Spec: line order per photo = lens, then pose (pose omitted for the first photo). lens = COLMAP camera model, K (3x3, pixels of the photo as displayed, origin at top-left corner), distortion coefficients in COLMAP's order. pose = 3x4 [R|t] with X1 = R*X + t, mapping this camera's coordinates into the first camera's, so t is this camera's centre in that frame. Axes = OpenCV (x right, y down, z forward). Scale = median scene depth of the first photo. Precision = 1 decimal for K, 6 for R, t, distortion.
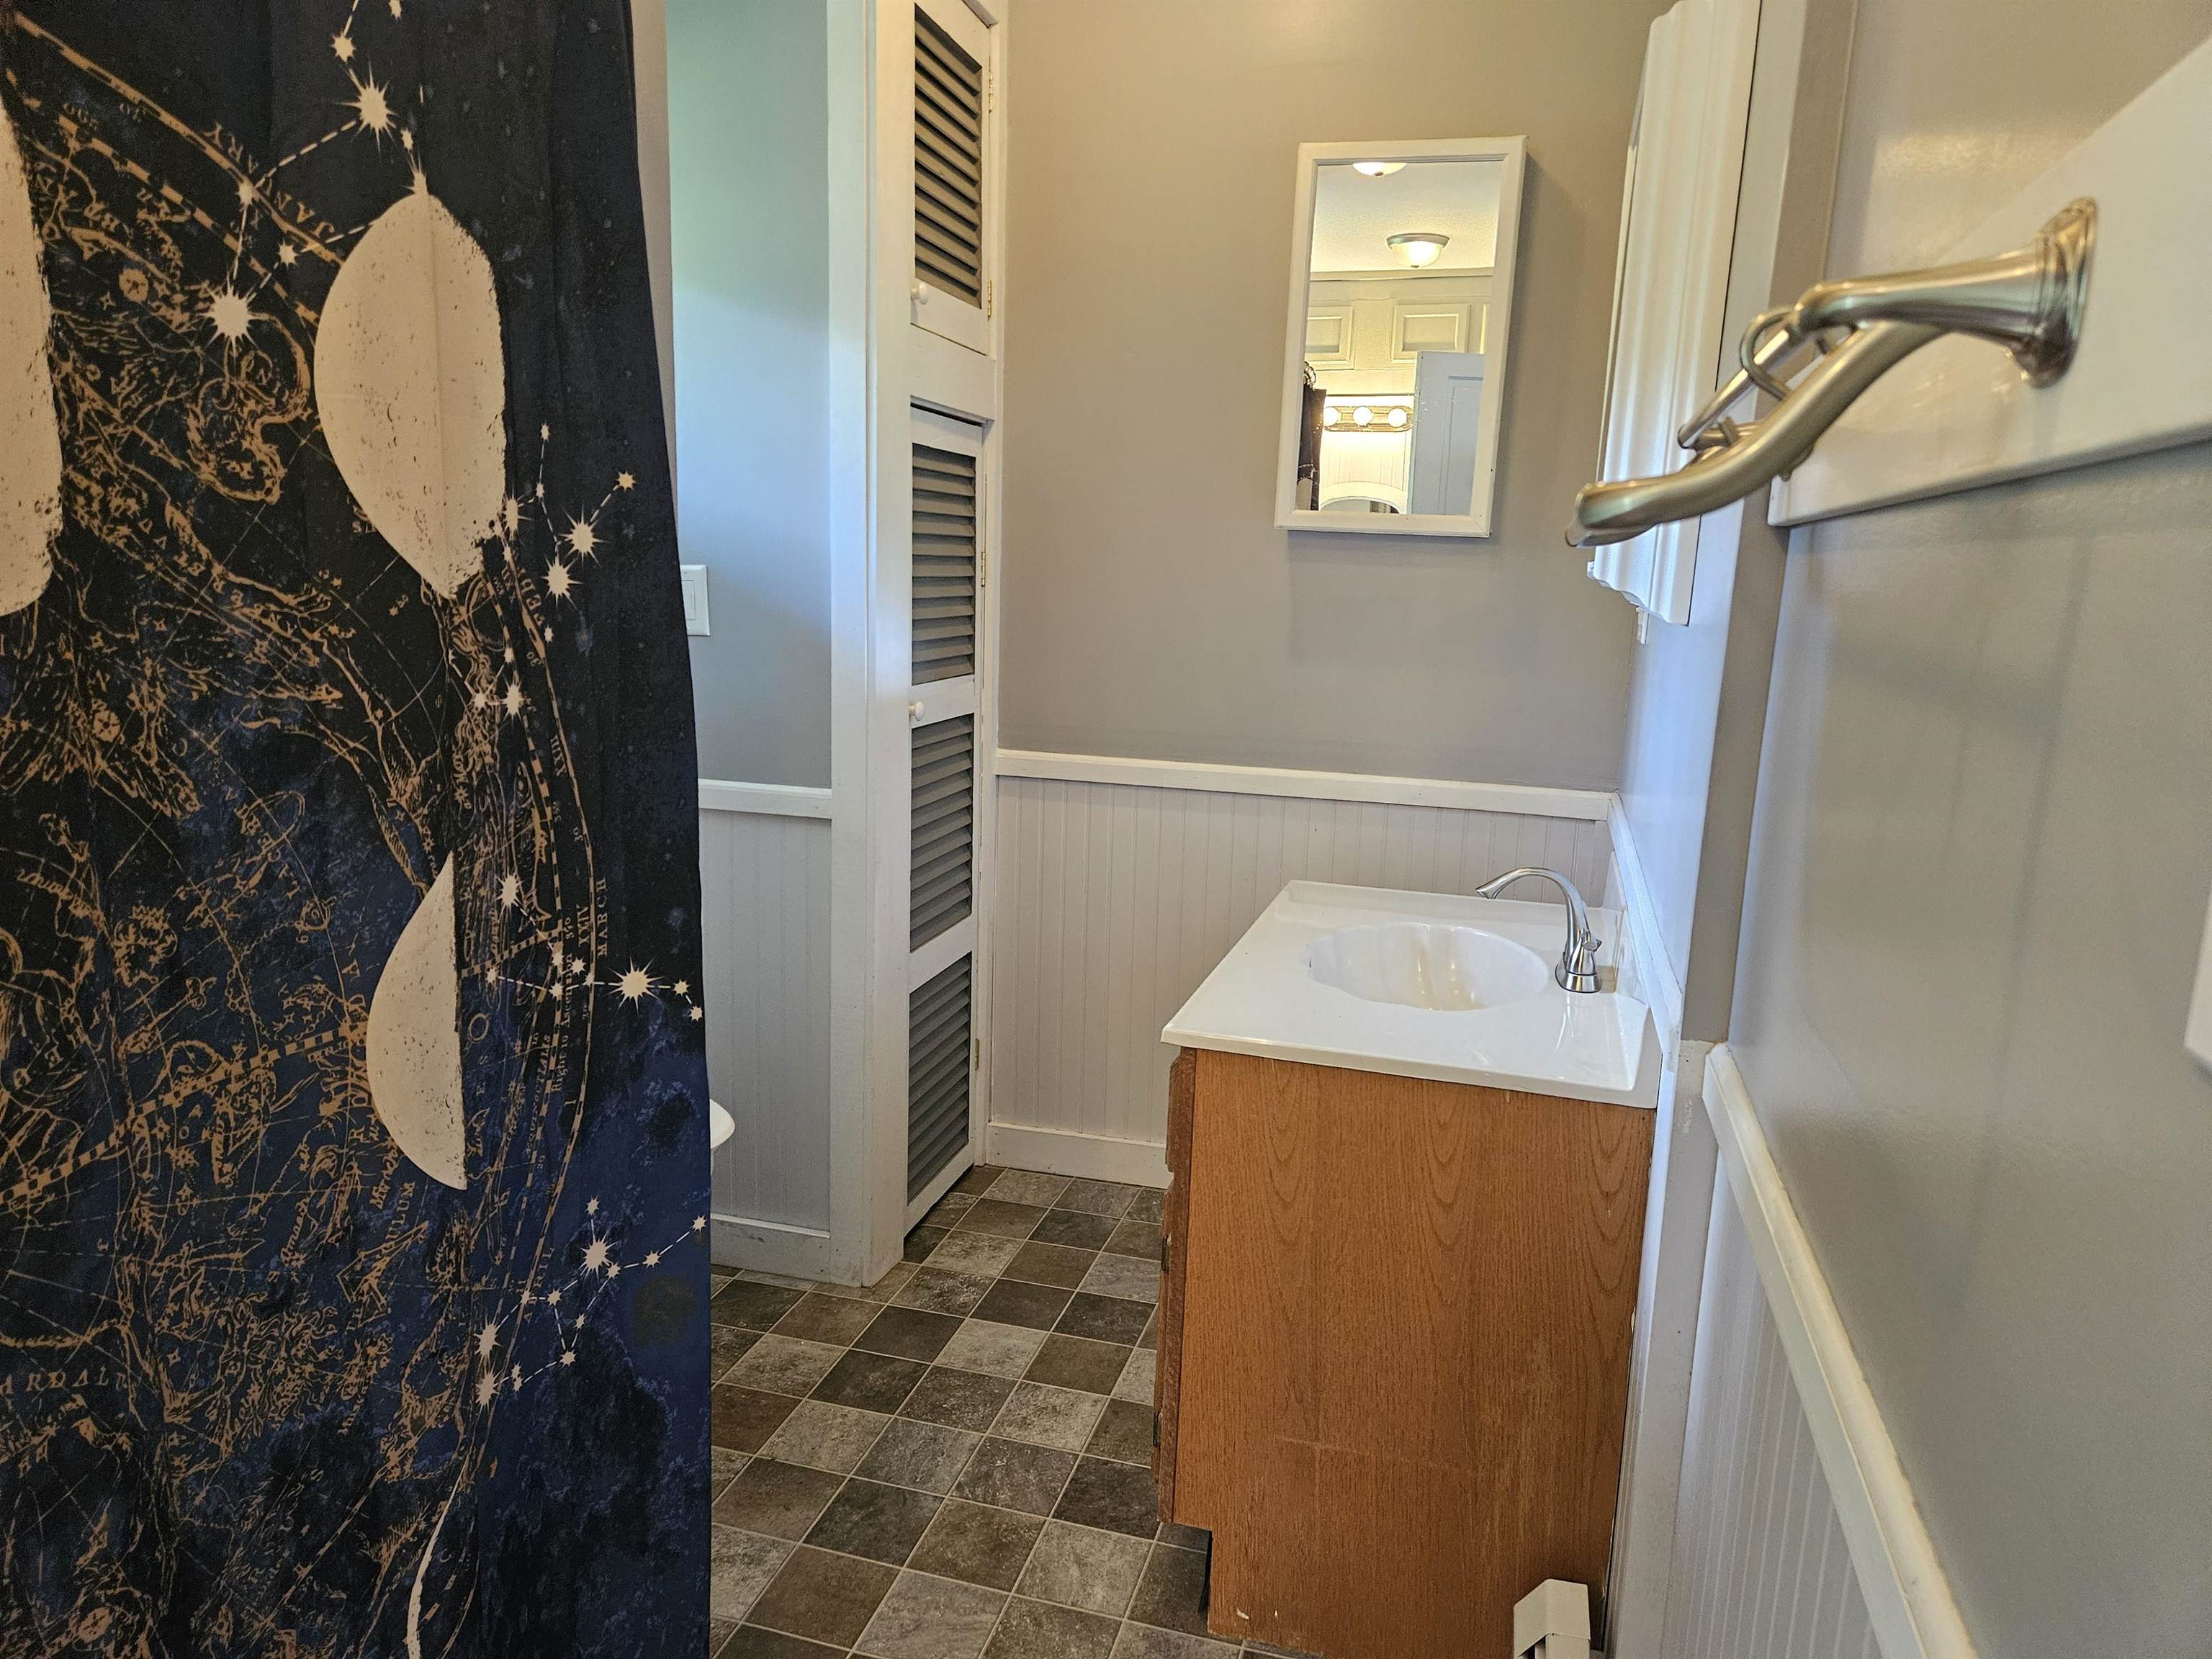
lens RADIAL K [[1495.8, 0, 1066.2], [0, 1495.8, 822.0], [0, 0, 1]] dist [0.035987, -0.001729]
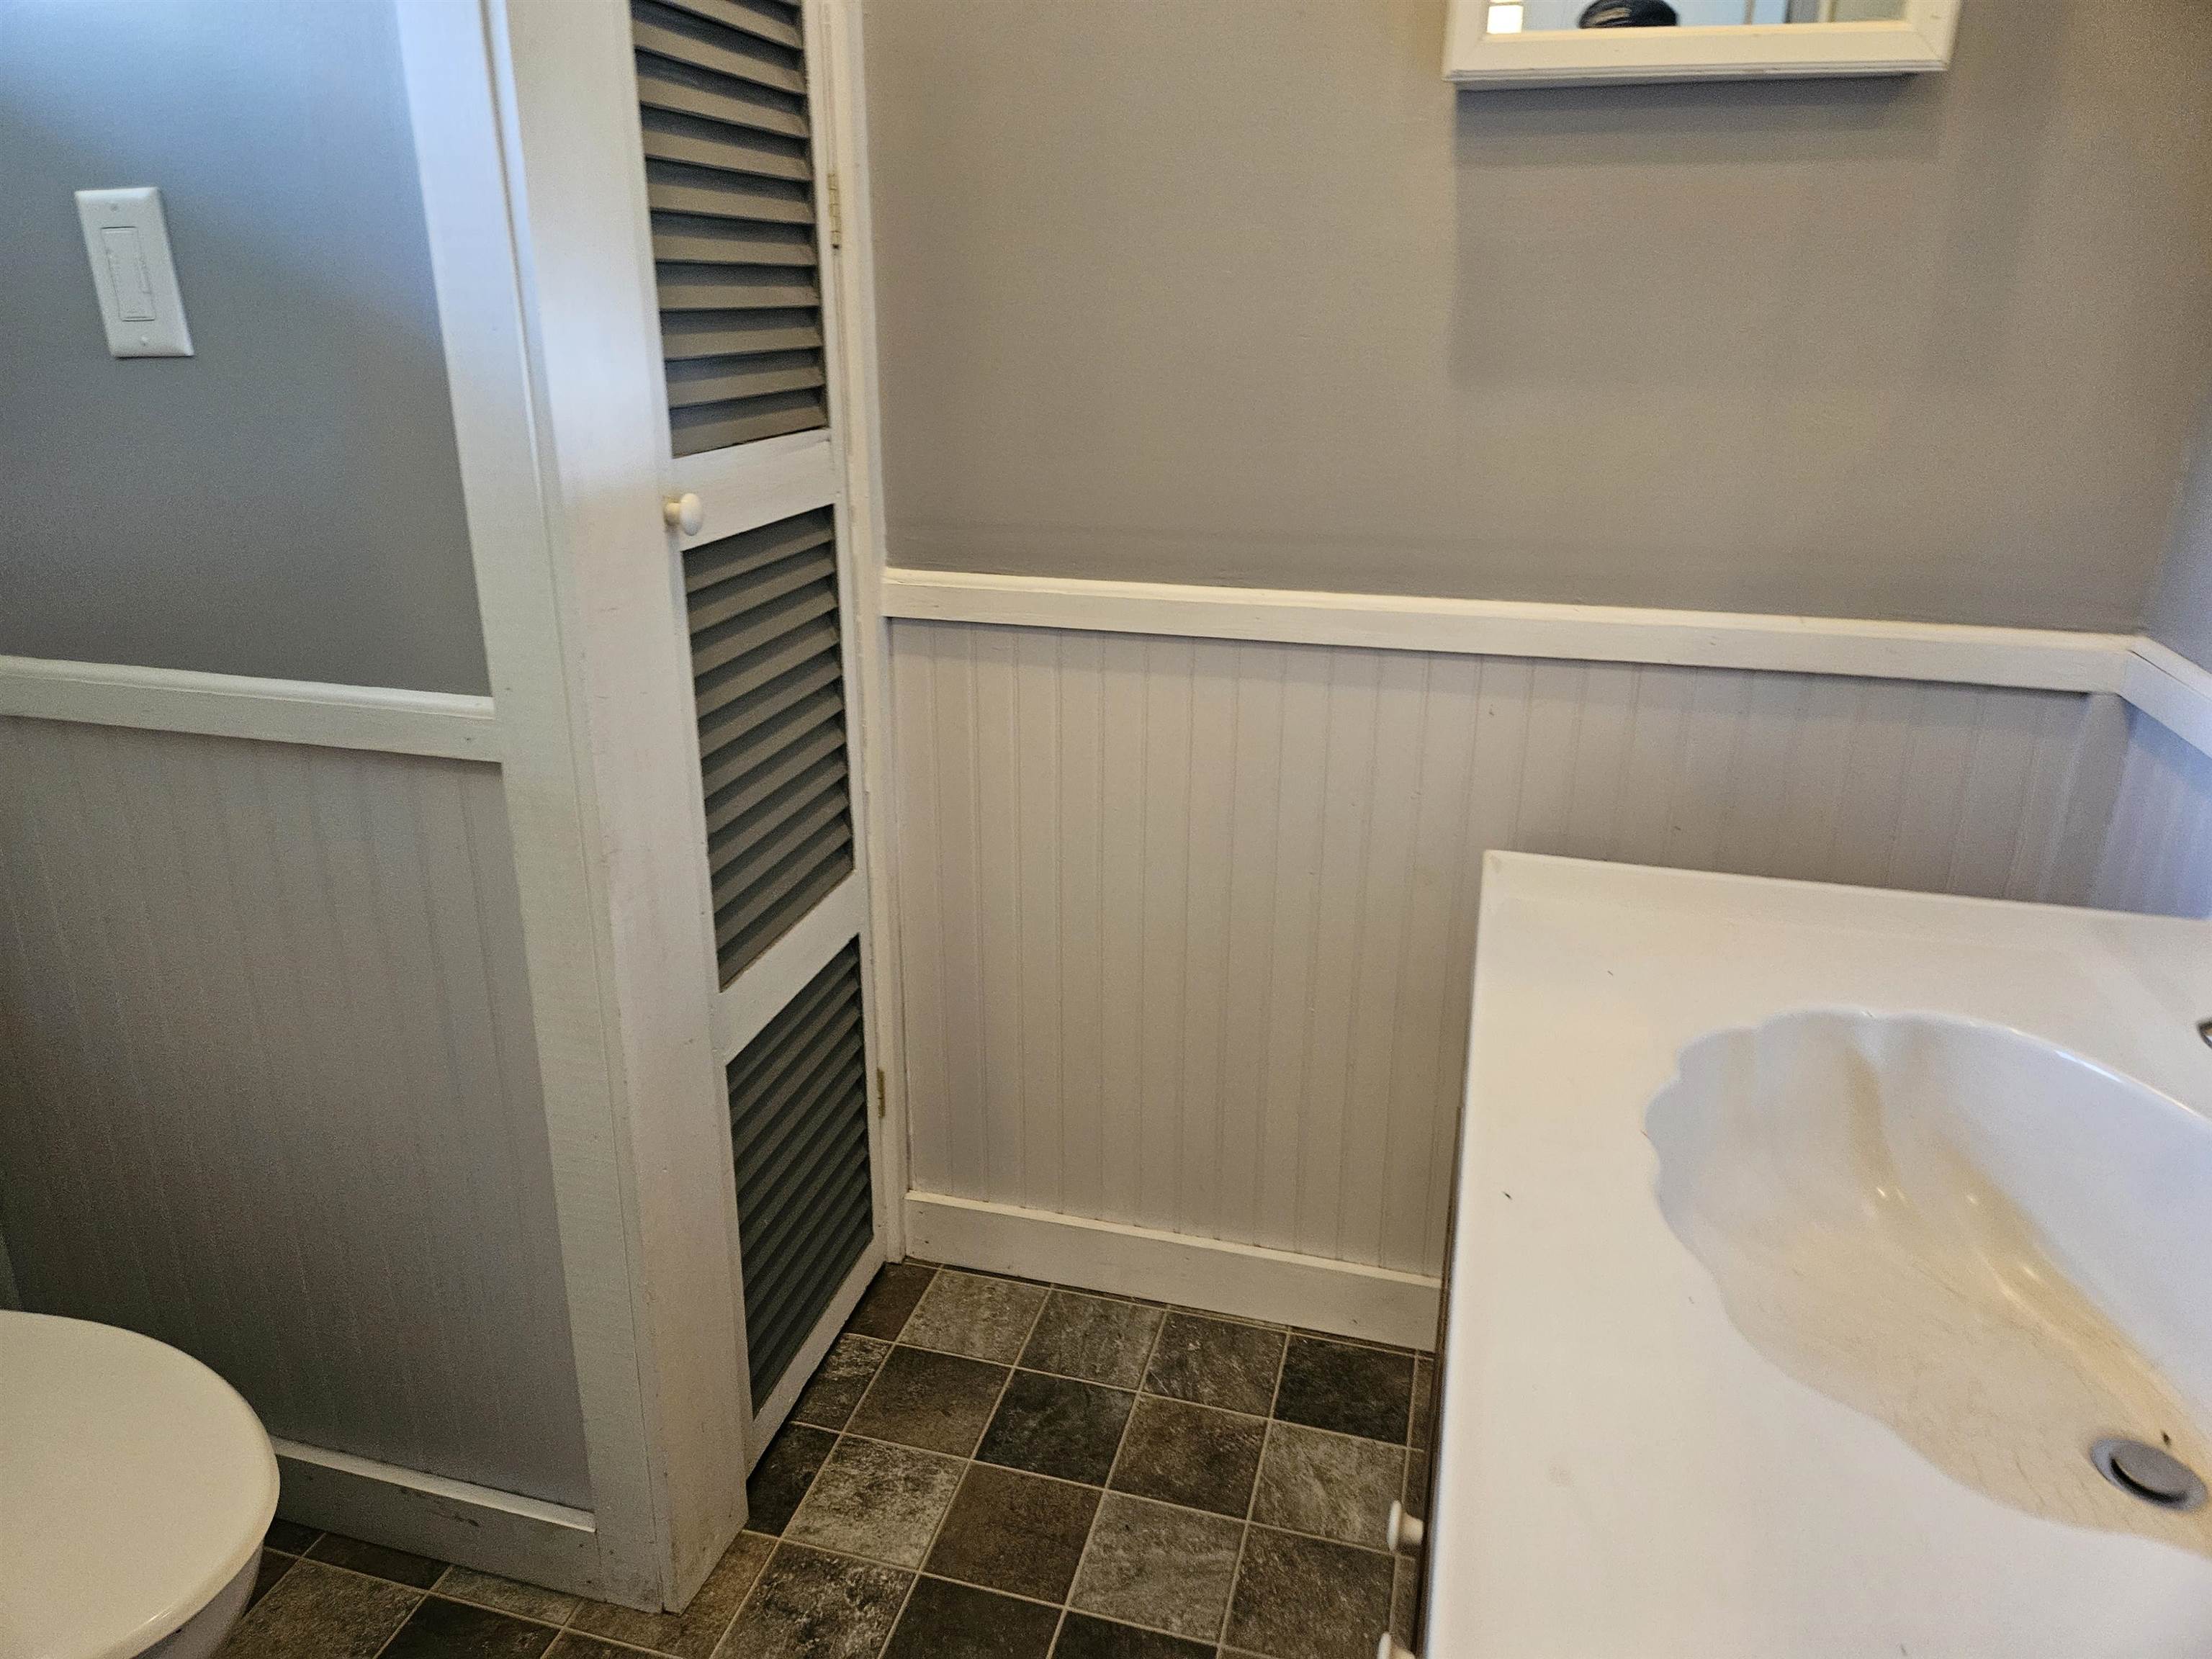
lens RADIAL K [[1495.8, 0, 1066.2], [0, 1495.8, 822.0], [0, 0, 1]] dist [0.035987, -0.001729]
pose [[0.999217, -0.035015, 0.018416, 0.006576], [0.031514, 0.985861, 0.164577, -0.047565], [-0.023918, -0.163868, 0.986192, 0.468165]]
